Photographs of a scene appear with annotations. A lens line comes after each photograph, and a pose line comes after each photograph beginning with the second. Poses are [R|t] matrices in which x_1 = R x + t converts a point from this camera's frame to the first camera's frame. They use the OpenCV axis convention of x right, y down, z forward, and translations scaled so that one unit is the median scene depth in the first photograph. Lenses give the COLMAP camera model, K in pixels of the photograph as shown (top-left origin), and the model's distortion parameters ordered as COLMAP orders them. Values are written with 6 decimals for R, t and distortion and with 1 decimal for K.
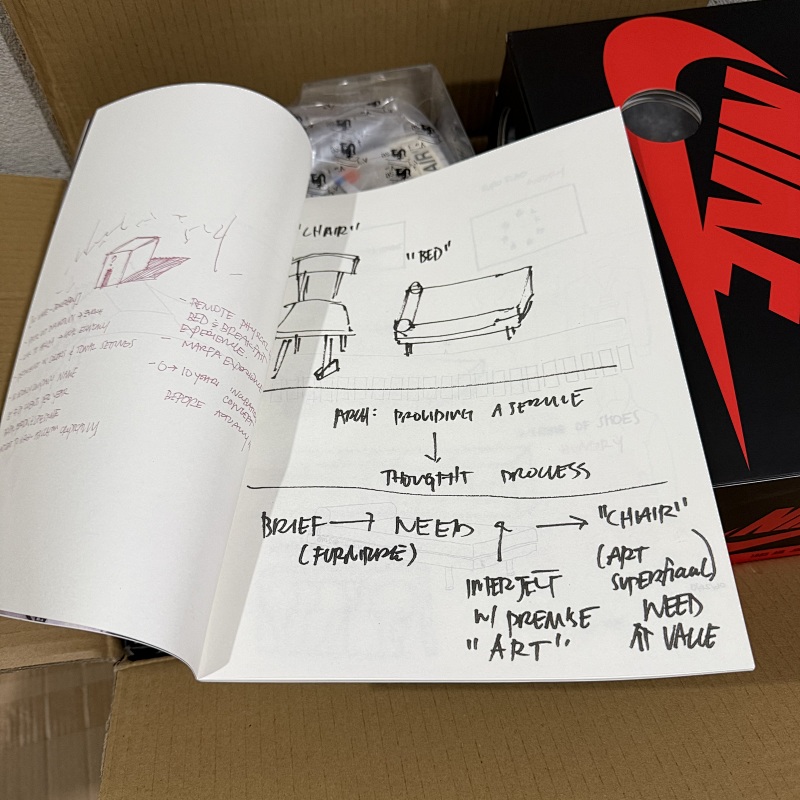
lens RADIAL K [[733.4, 0, 395.5], [0, 733.4, 398.6], [0, 0, 1]] dist [-0.028196, 0.000000]
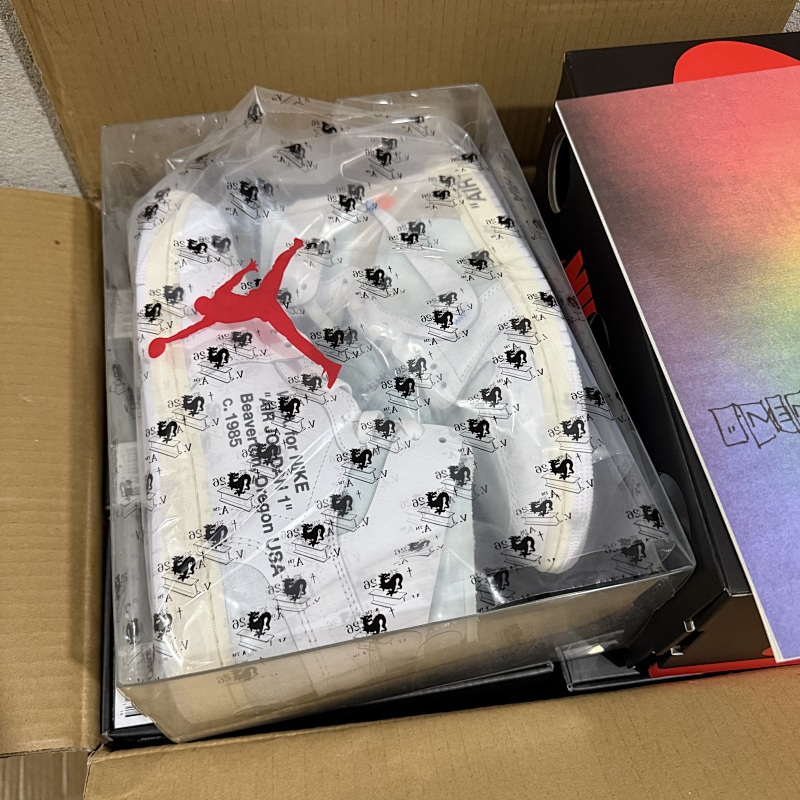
lens RADIAL K [[733.4, 0, 400.5], [0, 733.4, 402.6], [0, 0, 1]] dist [-0.028196, 0.000000]
pose [[0.999165, 0.040213, -0.007240, -0.026659], [-0.040484, 0.998290, -0.042164, -0.022321], [0.005532, 0.042422, 0.999084, 0.116064]]
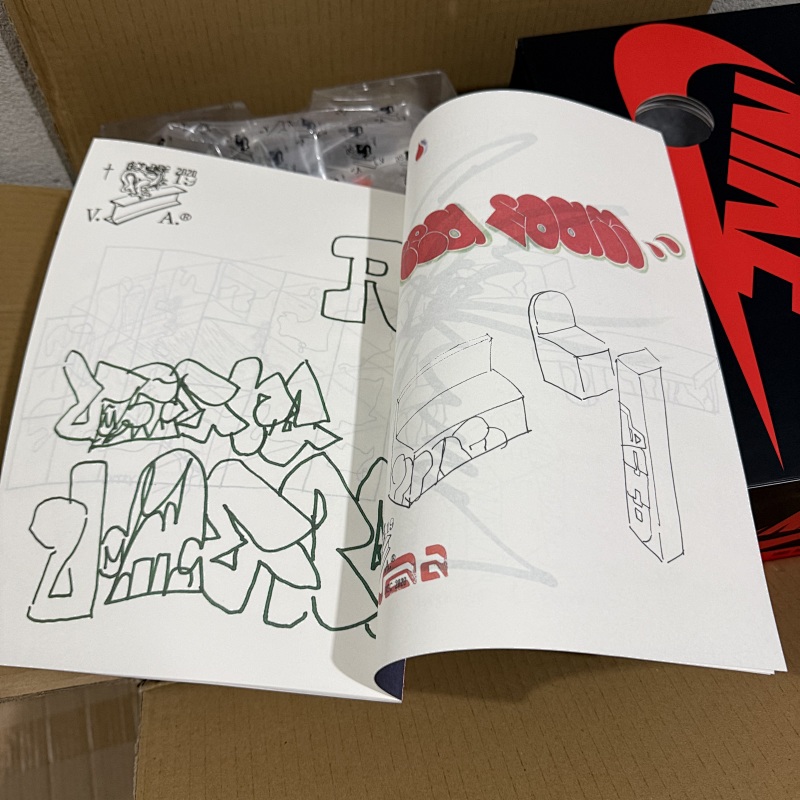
lens RADIAL K [[733.4, 0, 401.9], [0, 733.4, 398.2], [0, 0, 1]] dist [-0.028196, 0.000000]
pose [[0.998944, -0.020426, 0.041151, -0.057350], [0.020833, 0.999738, -0.009489, -0.001302], [-0.040946, 0.010336, 0.999108, 0.007439]]
